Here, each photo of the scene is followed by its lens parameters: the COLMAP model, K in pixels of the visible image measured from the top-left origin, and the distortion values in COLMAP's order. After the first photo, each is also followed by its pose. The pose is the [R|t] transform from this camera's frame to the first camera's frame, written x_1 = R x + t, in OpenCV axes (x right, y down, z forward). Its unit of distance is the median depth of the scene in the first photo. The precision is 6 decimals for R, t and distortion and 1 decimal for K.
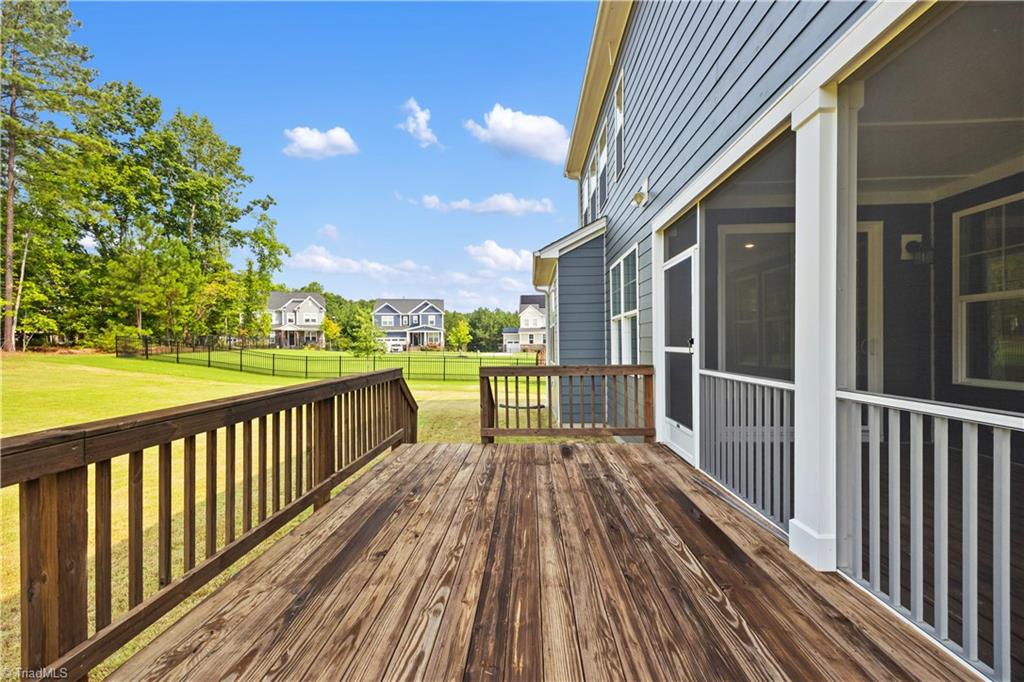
lens RADIAL K [[405.6, 0, 512.0], [0, 405.6, 341.0], [0, 0, 1]] dist [-0.000430, -0.000014]
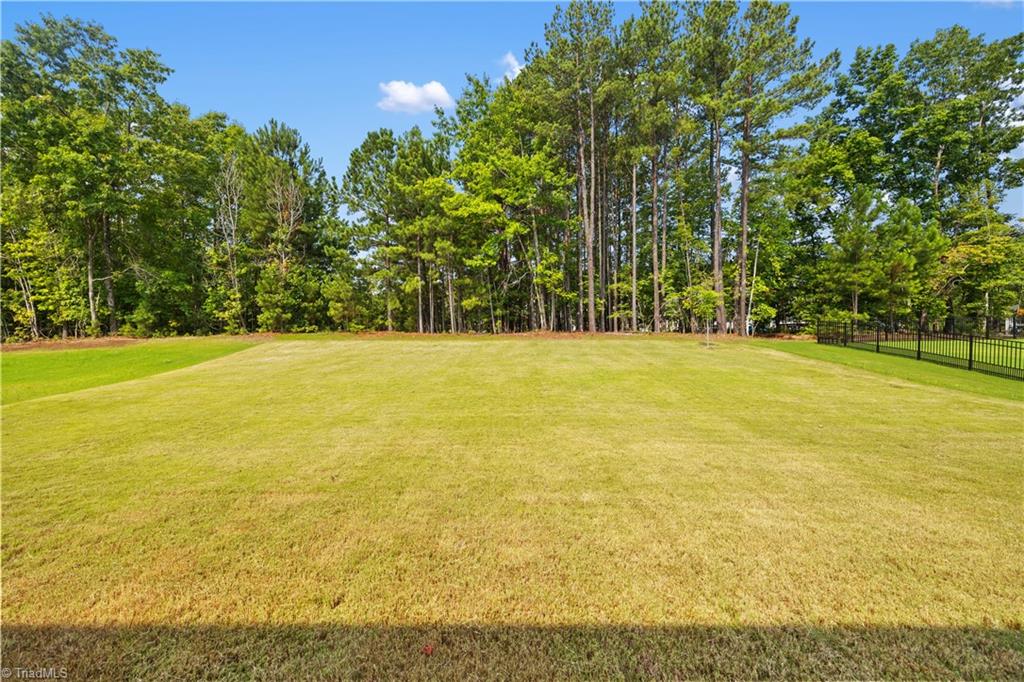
lens RADIAL K [[396.2, 0, 512.0], [0, 396.2, 341.0], [0, 0, 1]] dist [-0.001366, -0.000102]
pose [[0.016221, 0.018170, -0.999703, -0.049271], [0.008311, 0.999798, 0.018307, 0.009261], [0.999834, -0.008605, 0.016066, 0.219373]]
